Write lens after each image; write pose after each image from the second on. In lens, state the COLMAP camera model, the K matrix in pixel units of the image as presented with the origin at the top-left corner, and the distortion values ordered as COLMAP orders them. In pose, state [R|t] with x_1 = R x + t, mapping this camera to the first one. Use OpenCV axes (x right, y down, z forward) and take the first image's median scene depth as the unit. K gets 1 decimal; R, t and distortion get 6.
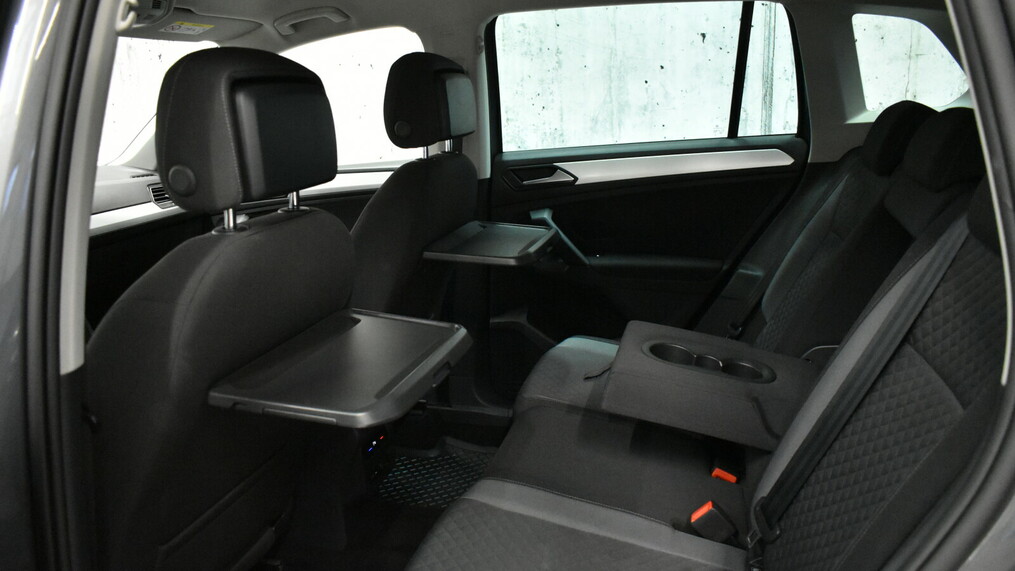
lens RADIAL K [[768.1, 0, 505.8], [0, 768.1, 289.8], [0, 0, 1]] dist [-0.029537, 0.014525]
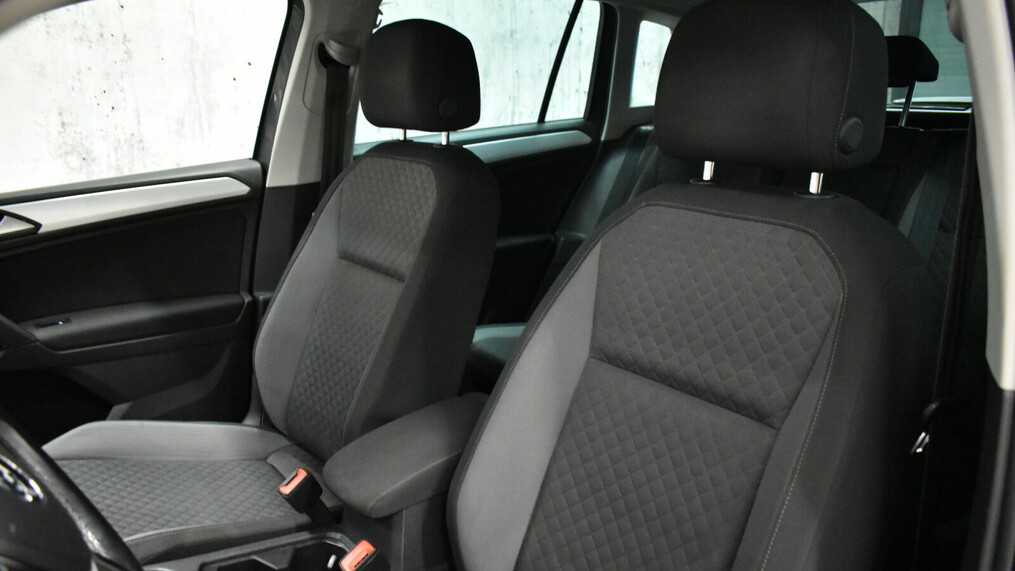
lens RADIAL K [[768.1, 0, 508.7], [0, 768.1, 277.8], [0, 0, 1]] dist [-0.029537, 0.014525]
pose [[0.580129, -0.172629, 0.796021, -0.383169], [0.201111, 0.977383, 0.065393, -0.034537], [-0.789307, 0.122152, 0.601726, 0.223527]]
